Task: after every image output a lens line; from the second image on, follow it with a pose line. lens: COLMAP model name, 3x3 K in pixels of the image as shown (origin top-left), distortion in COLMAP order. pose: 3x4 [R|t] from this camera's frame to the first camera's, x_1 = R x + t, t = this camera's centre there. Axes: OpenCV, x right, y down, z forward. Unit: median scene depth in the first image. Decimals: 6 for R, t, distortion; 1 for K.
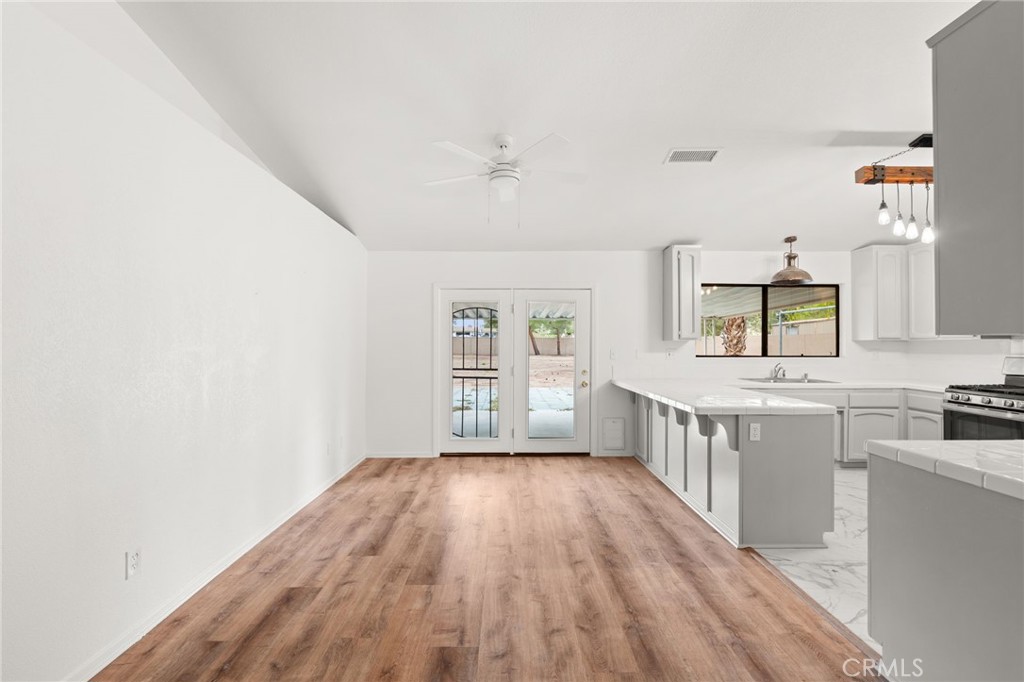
lens RADIAL K [[437.9, 0, 512.0], [0, 437.9, 341.0], [0, 0, 1]] dist [-0.001374, -0.000037]
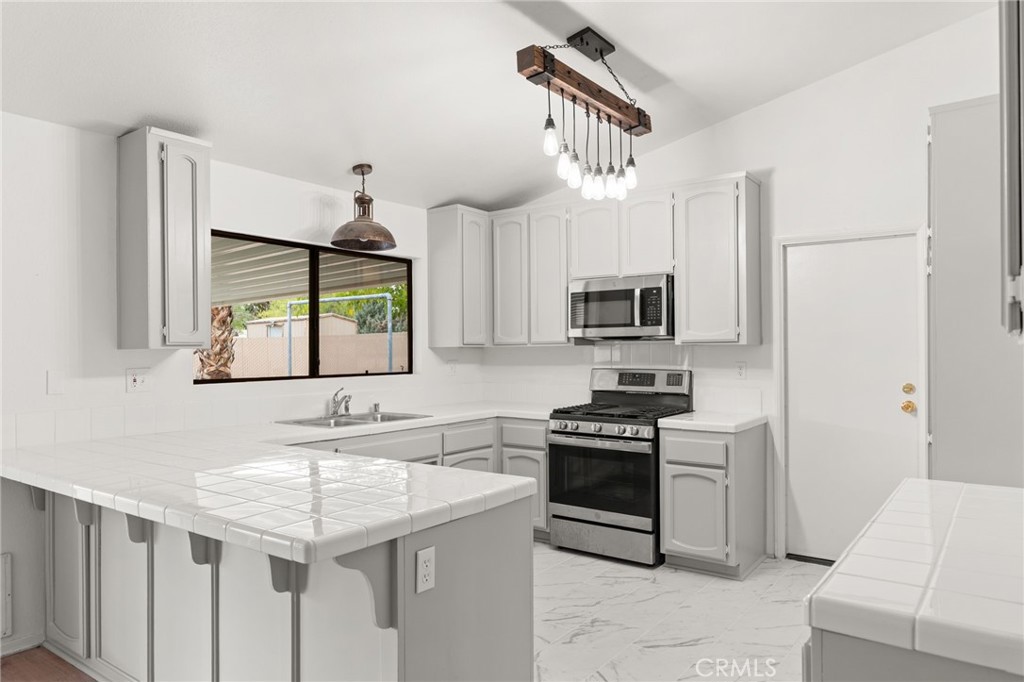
lens RADIAL K [[678.9, 0, 513.6], [0, 678.9, 345.6], [0, 0, 1]] dist [-0.004933, -0.002101]
pose [[0.596595, -0.001173, 0.802542, 0.048702], [0.001874, 0.999998, 0.000069, -0.003907], [-0.802540, 0.001463, 0.596596, 0.317519]]
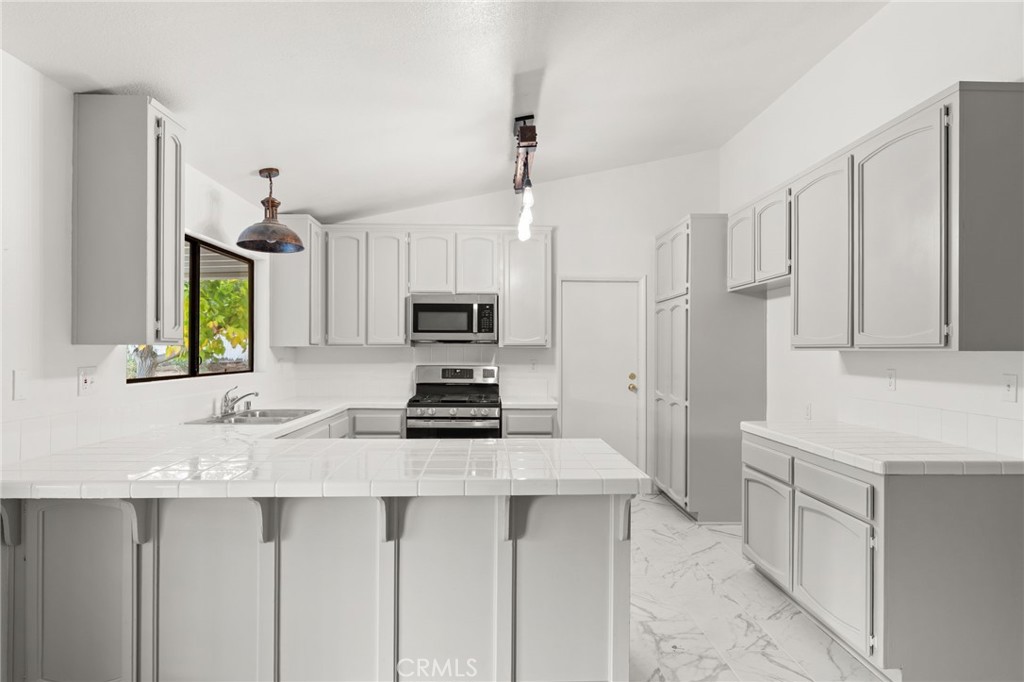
lens RADIAL K [[592.9, 0, 515.3], [0, 592.9, 347.0], [0, 0, 1]] dist [0.001749, 0.000533]
pose [[-0.036184, 0.004066, 0.999337, -0.161799], [-0.010750, 0.999932, -0.004458, -0.000535], [-0.999287, -0.010905, -0.036138, 0.692463]]
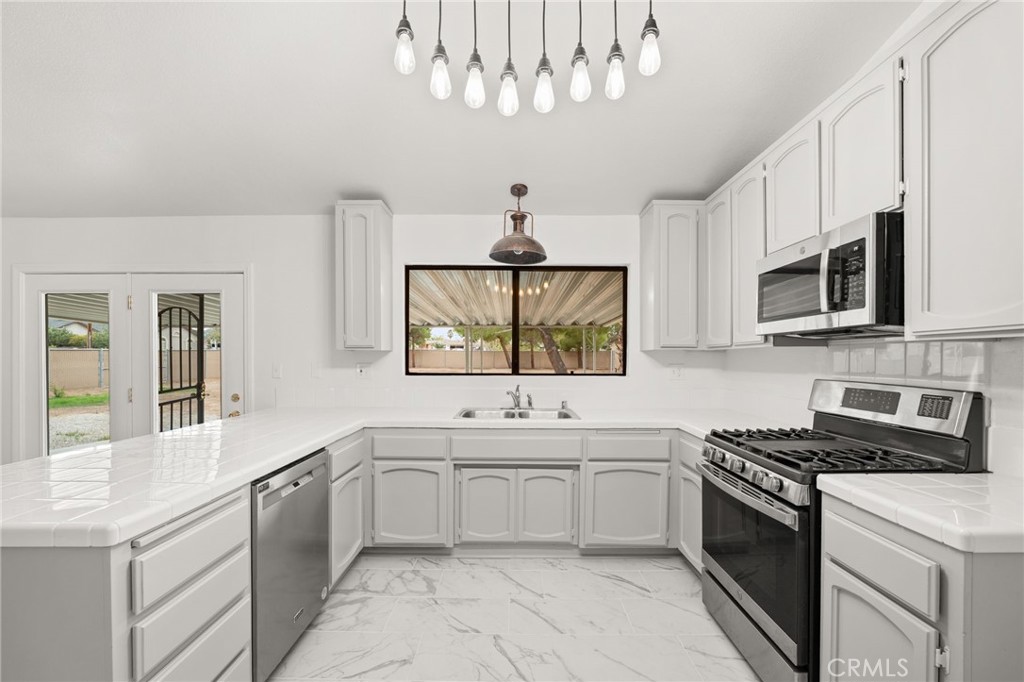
lens RADIAL K [[425.9, 0, 512.8], [0, 425.9, 356.3], [0, 0, 1]] dist [-0.002352, -0.000291]
pose [[0.999981, 0.000909, -0.006119, 0.625687], [-0.000883, 0.999990, 0.004327, 0.005099], [0.006122, -0.004321, 0.999972, 0.381208]]
